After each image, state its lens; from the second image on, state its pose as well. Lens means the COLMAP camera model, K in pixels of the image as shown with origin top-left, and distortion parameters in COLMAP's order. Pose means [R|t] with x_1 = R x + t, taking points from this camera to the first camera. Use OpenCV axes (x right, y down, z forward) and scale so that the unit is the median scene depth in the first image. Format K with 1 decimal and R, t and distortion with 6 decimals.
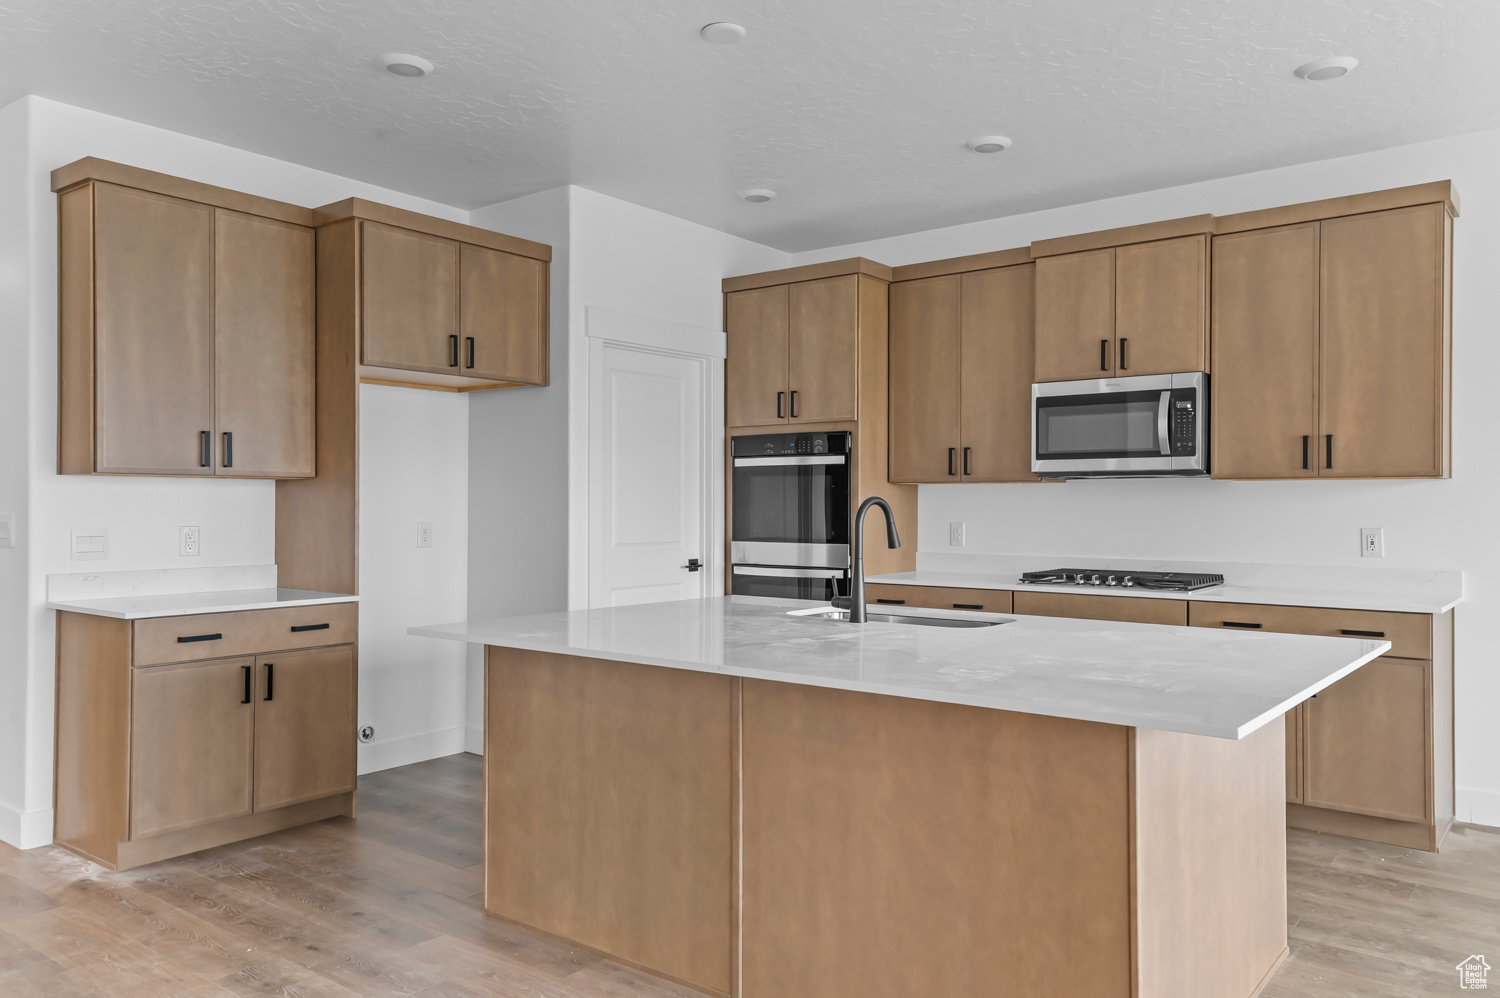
lens RADIAL K [[1077.5, 0, 752.5], [0, 1077.5, 501.9], [0, 0, 1]] dist [0.035471, 0.002732]
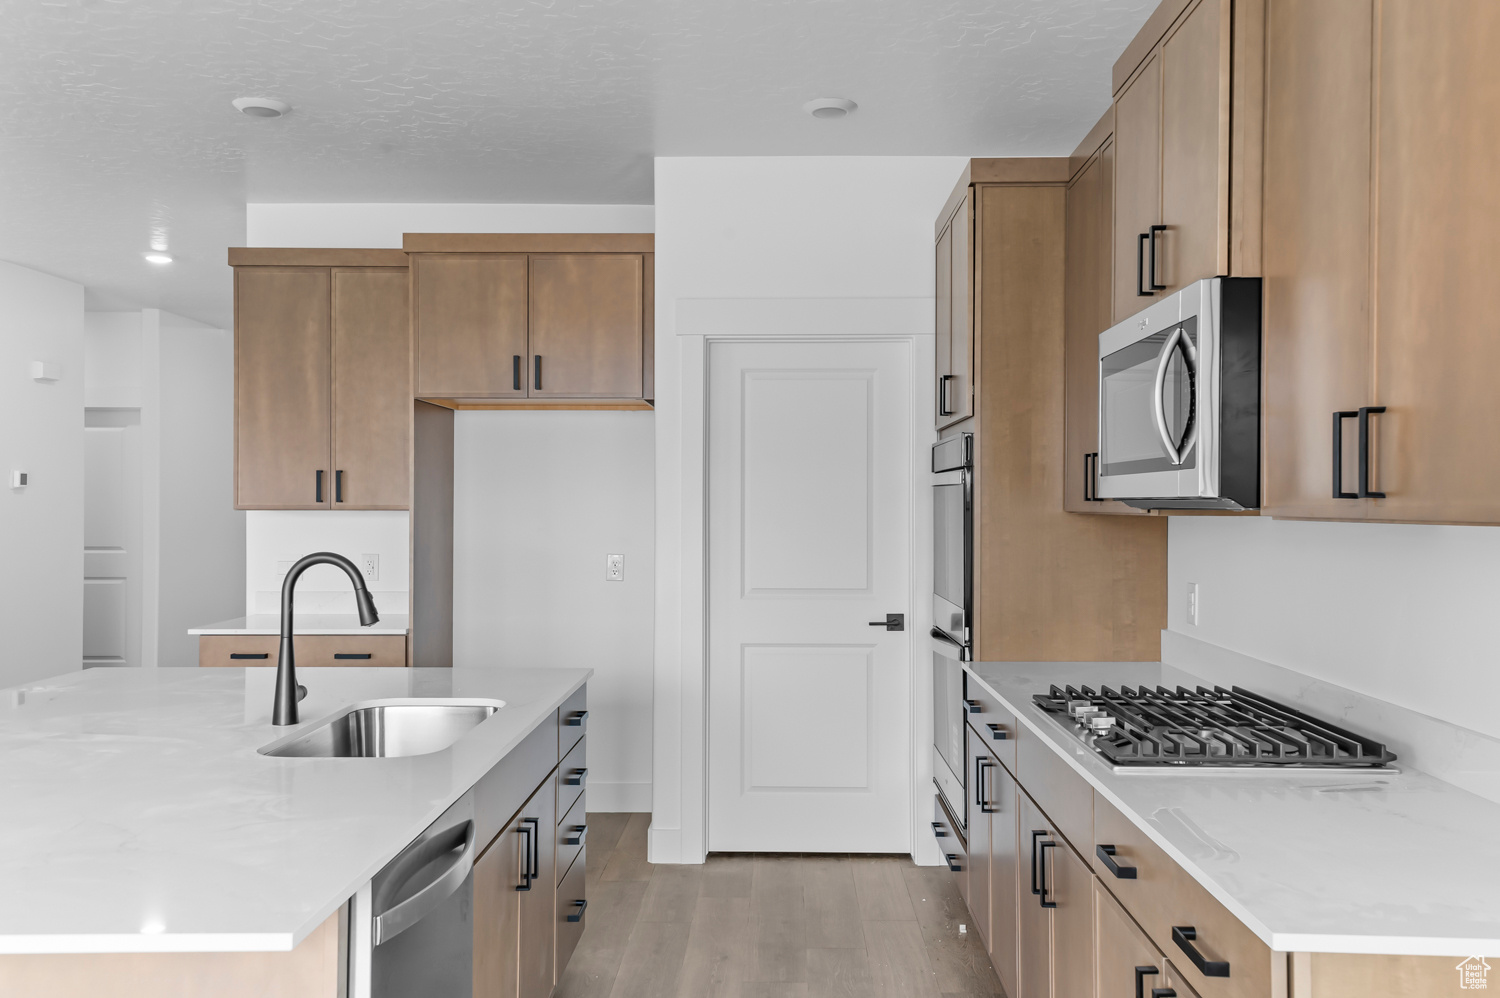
lens RADIAL K [[1189.9, 0, 753.2], [0, 1189.9, 491.2], [0, 0, 1]] dist [0.054321, 0.002094]
pose [[0.605307, -0.005100, -0.795975, 0.661827], [0.001435, 0.999985, -0.005315, -0.032125], [0.795991, 0.002075, 0.605306, 0.542538]]
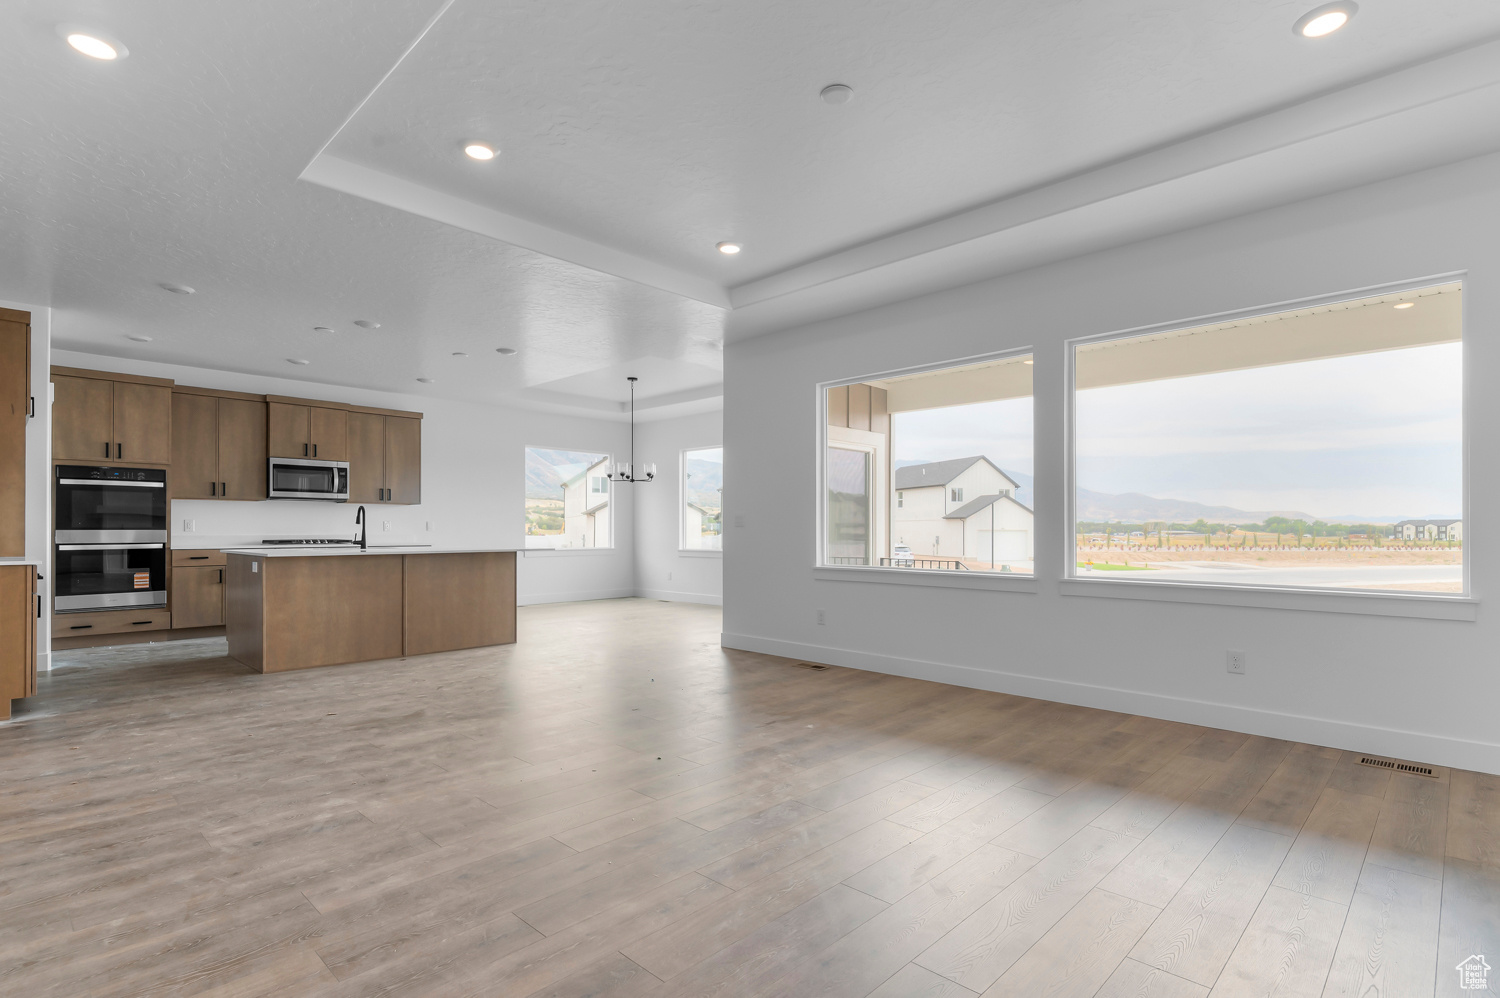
lens RADIAL K [[745.4, 0, 752.2], [0, 745.4, 511.3], [0, 0, 1]] dist [0.000537, 0.000390]
pose [[0.106290, 0.019009, 0.994153, -1.230390], [-0.006585, 0.999809, -0.018413, 0.027082], [-0.994313, -0.004590, 0.106395, -0.180523]]
